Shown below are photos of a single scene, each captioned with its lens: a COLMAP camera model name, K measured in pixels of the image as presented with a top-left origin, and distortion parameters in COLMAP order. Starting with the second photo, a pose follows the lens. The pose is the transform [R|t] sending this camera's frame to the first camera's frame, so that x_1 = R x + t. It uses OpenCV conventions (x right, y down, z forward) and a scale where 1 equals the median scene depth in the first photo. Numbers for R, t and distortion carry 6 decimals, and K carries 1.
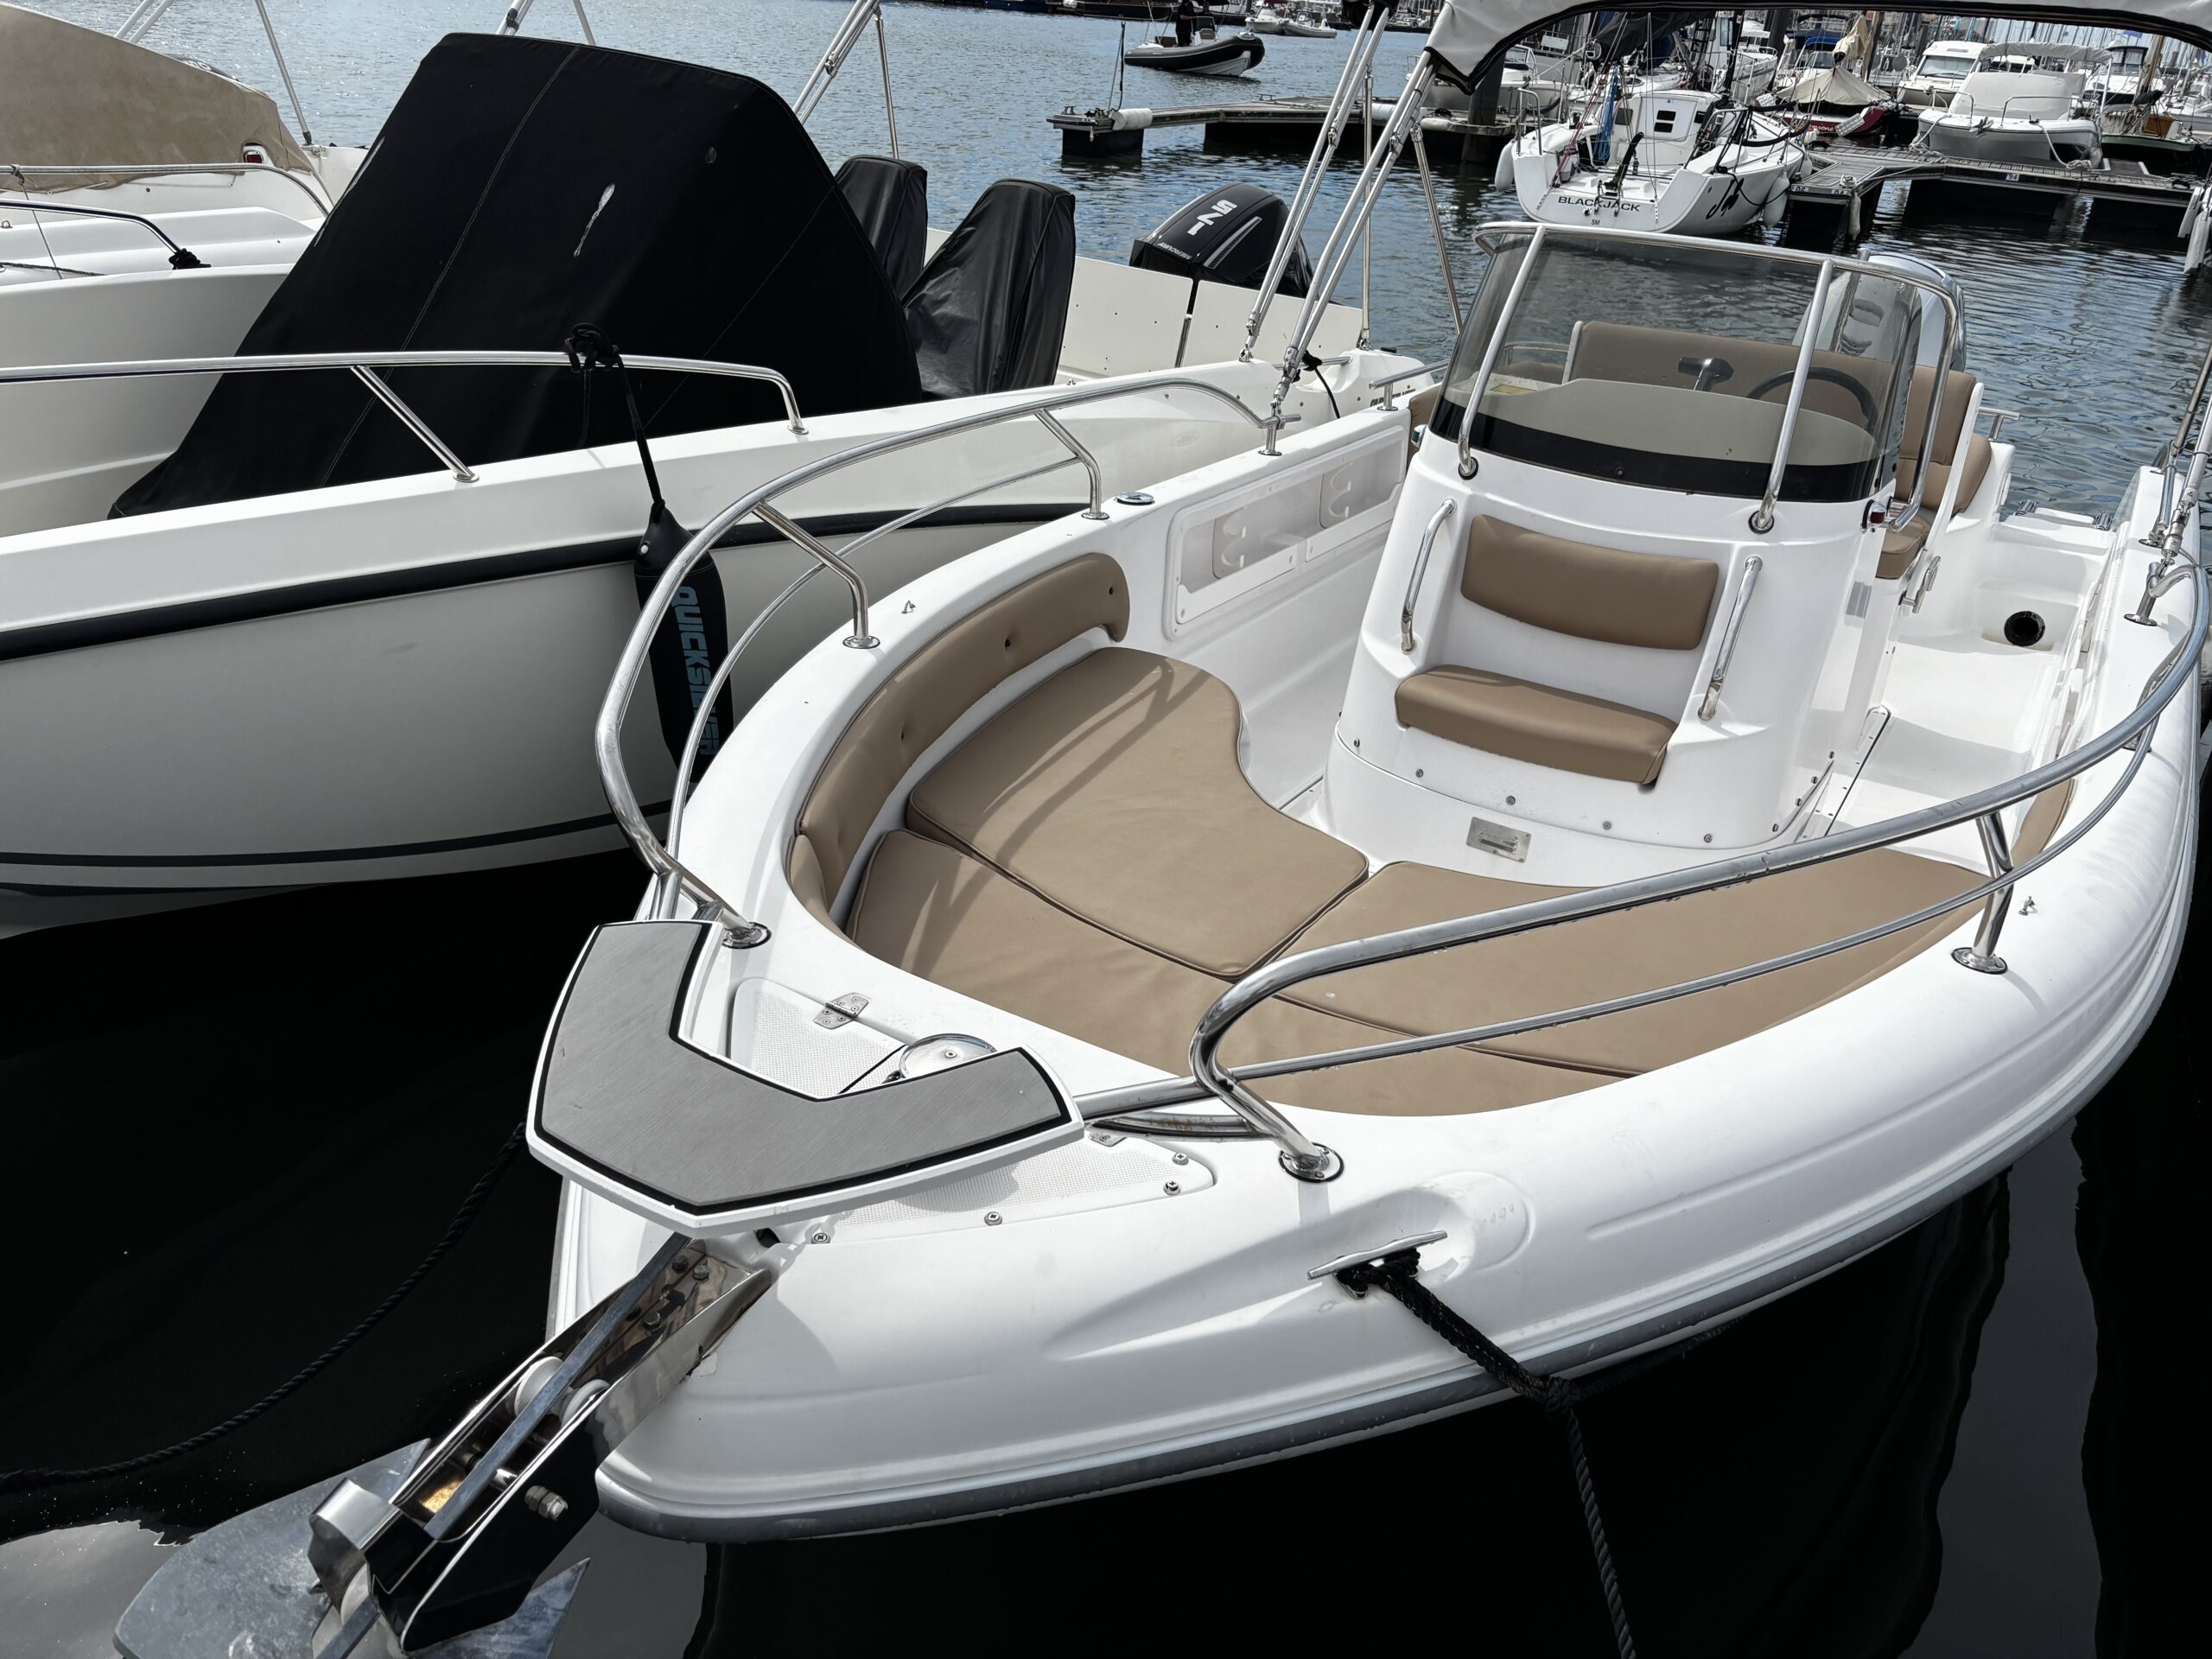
lens RADIAL K [[1665.0, 0, 1106.0], [0, 1665.0, 824.9], [0, 0, 1]] dist [0.031062, -0.035022]
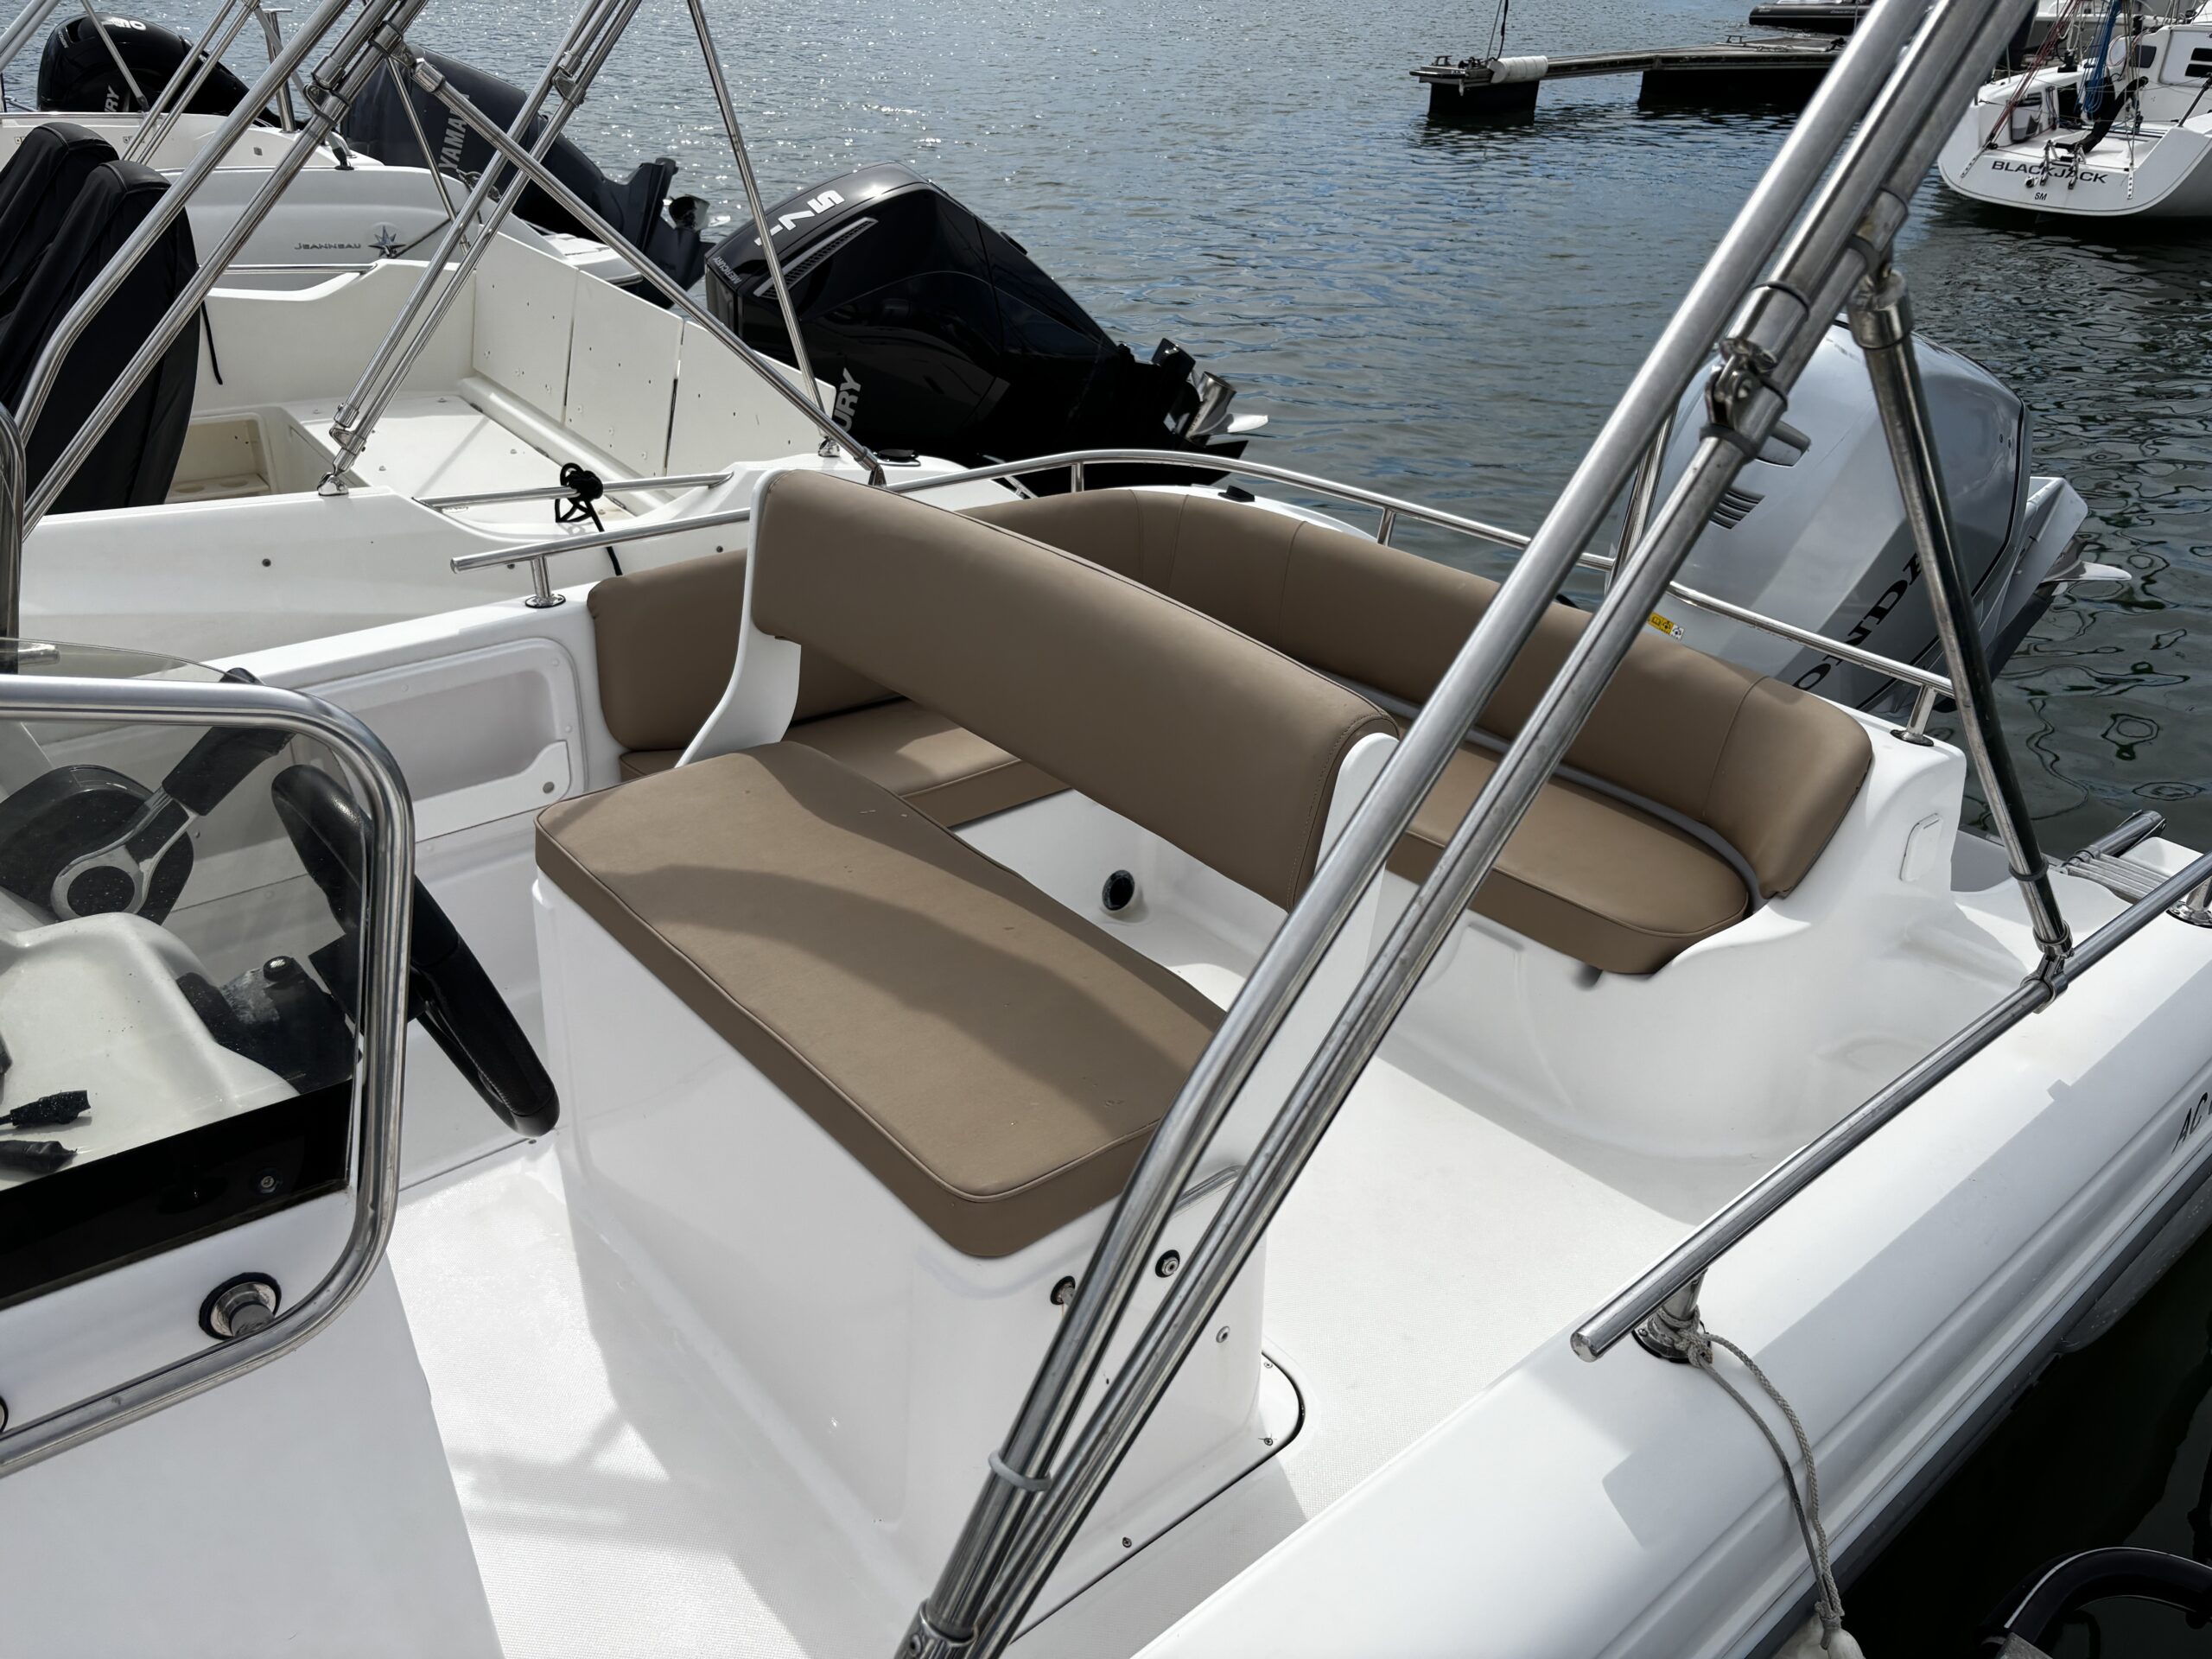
lens RADIAL K [[1665.0, 0, 1055.6], [0, 1665.0, 836.3], [0, 0, 1]] dist [0.031062, -0.035022]
pose [[0.947092, 0.119172, -0.298016, 0.528368], [-0.111337, 0.992843, 0.043197, -0.231519], [0.301031, -0.007731, 0.953583, 0.583782]]
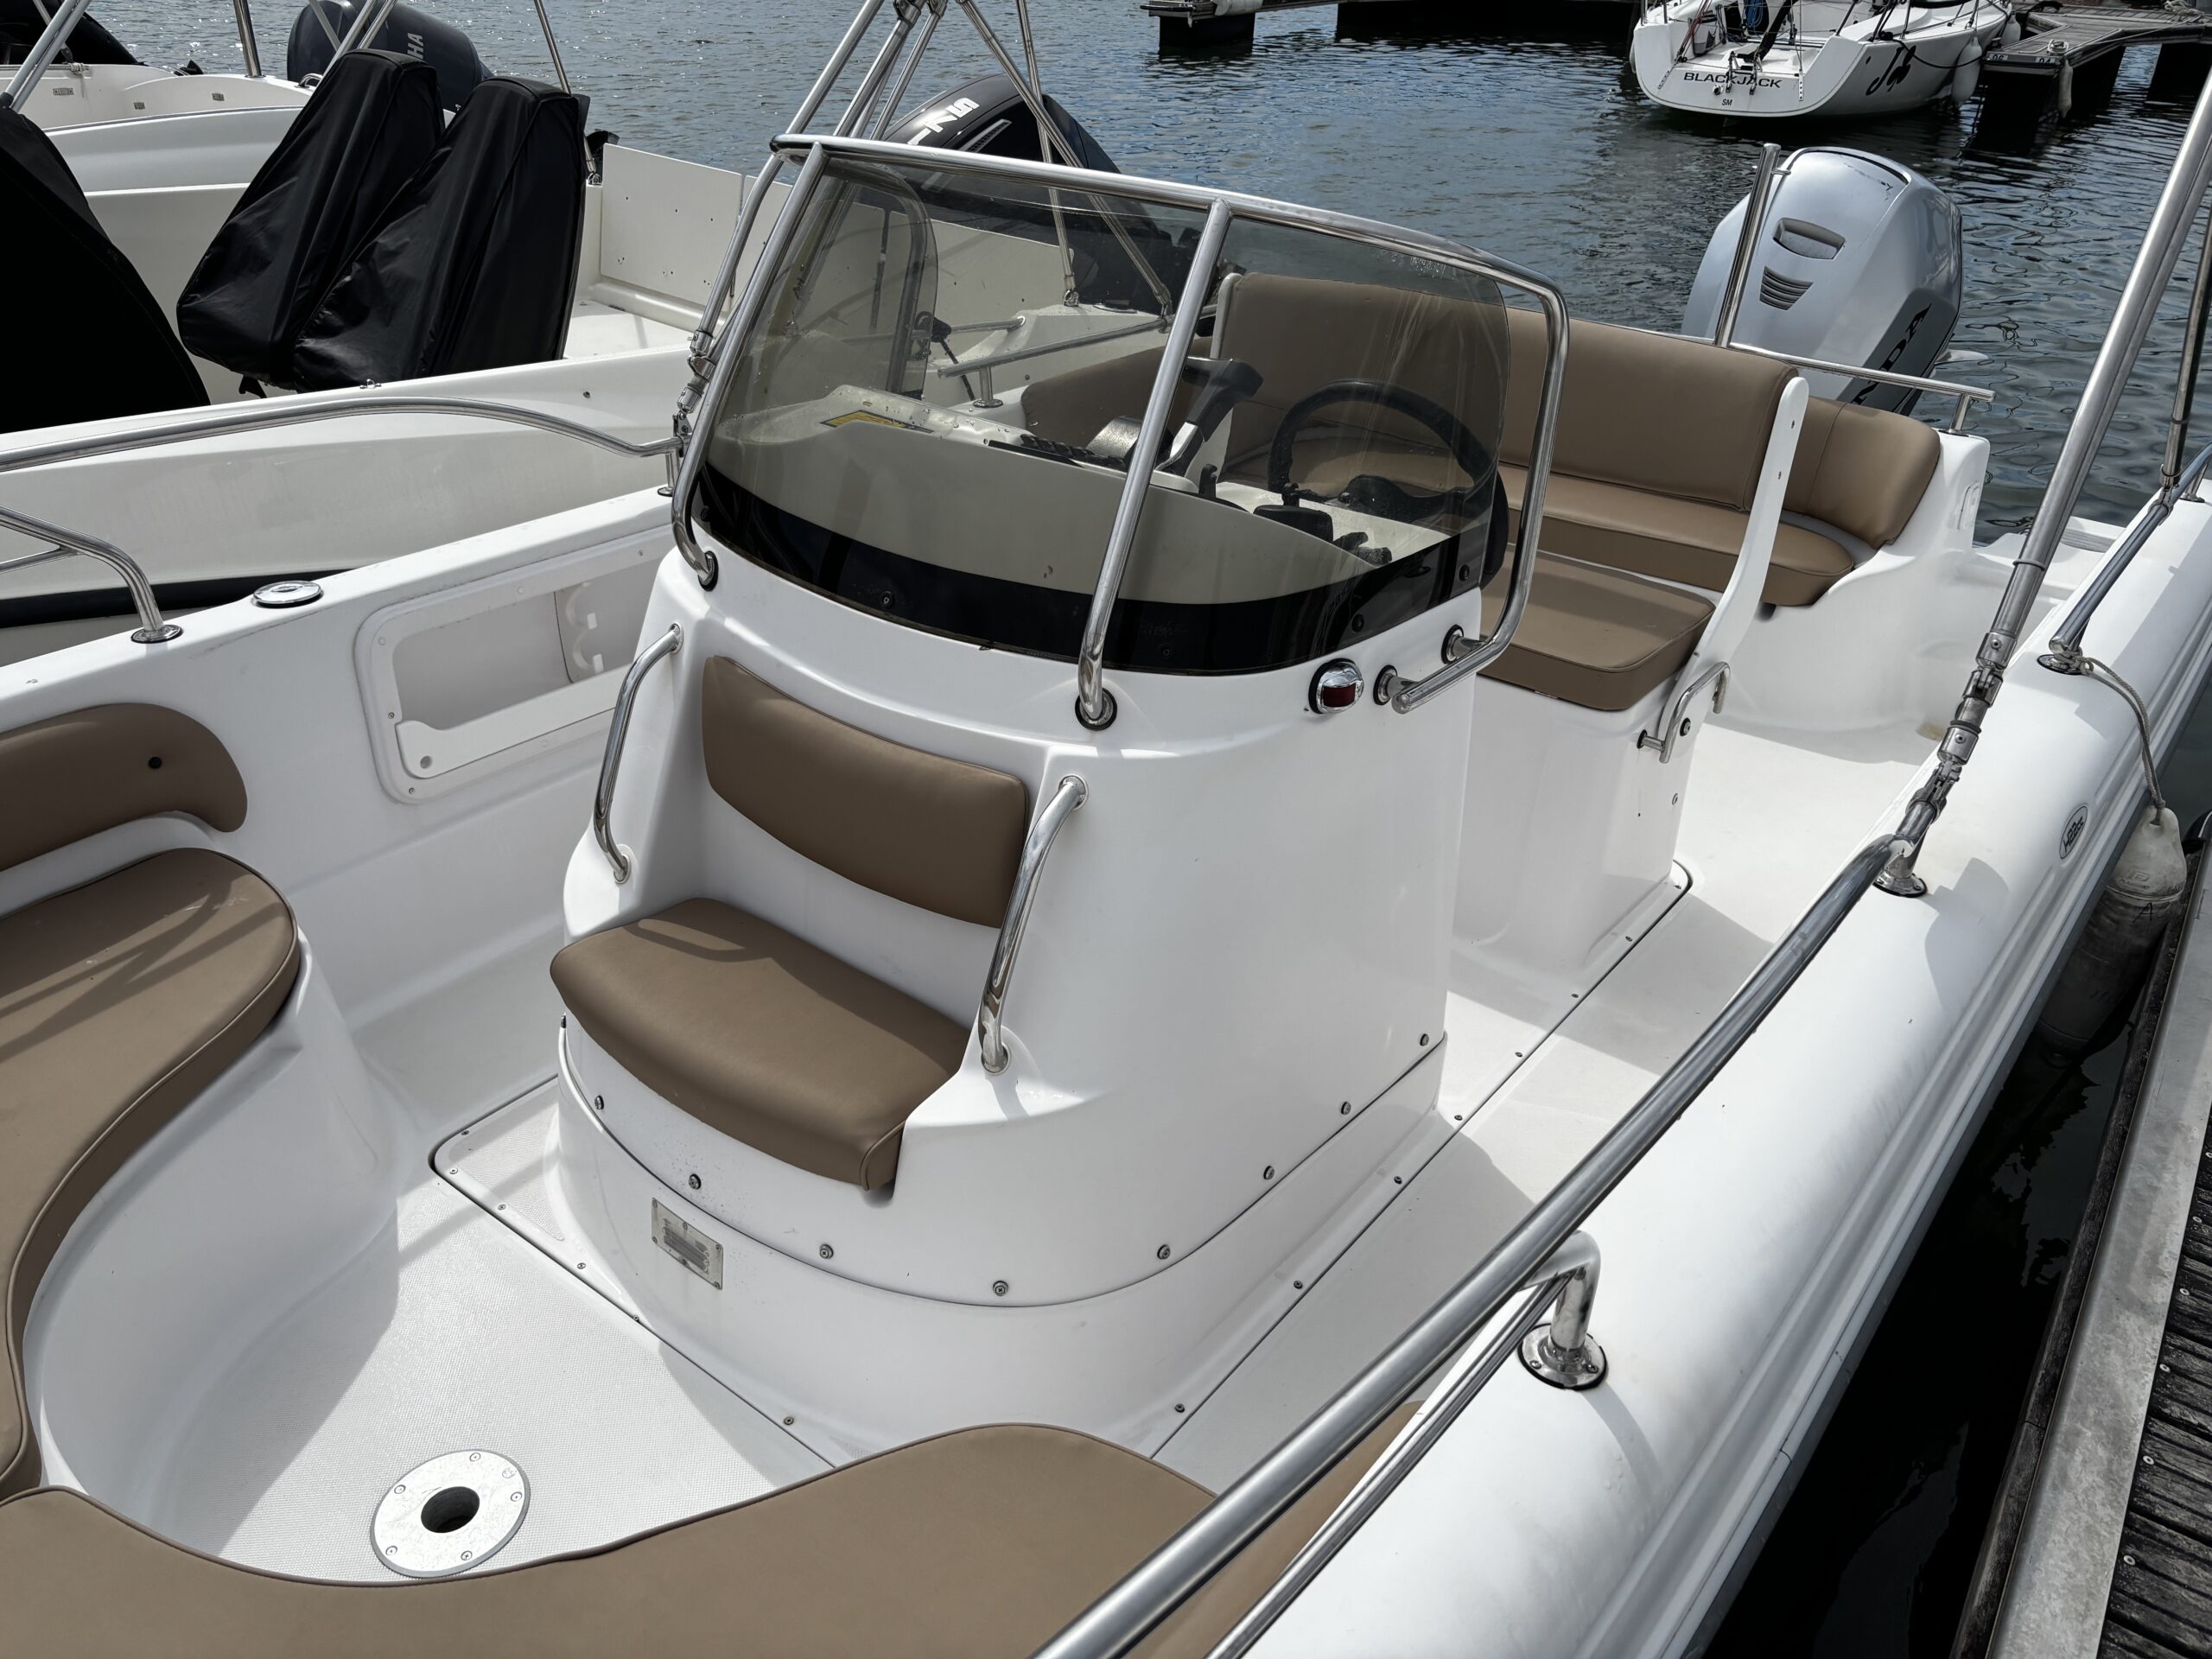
lens RADIAL K [[1665.0, 0, 1074.8], [0, 1665.0, 824.3], [0, 0, 1]] dist [0.031062, -0.035022]
pose [[0.991094, 0.025404, -0.130716, 0.330877], [-0.018409, 0.998347, 0.054441, -0.125584], [0.131883, -0.051549, 0.989924, 0.346767]]
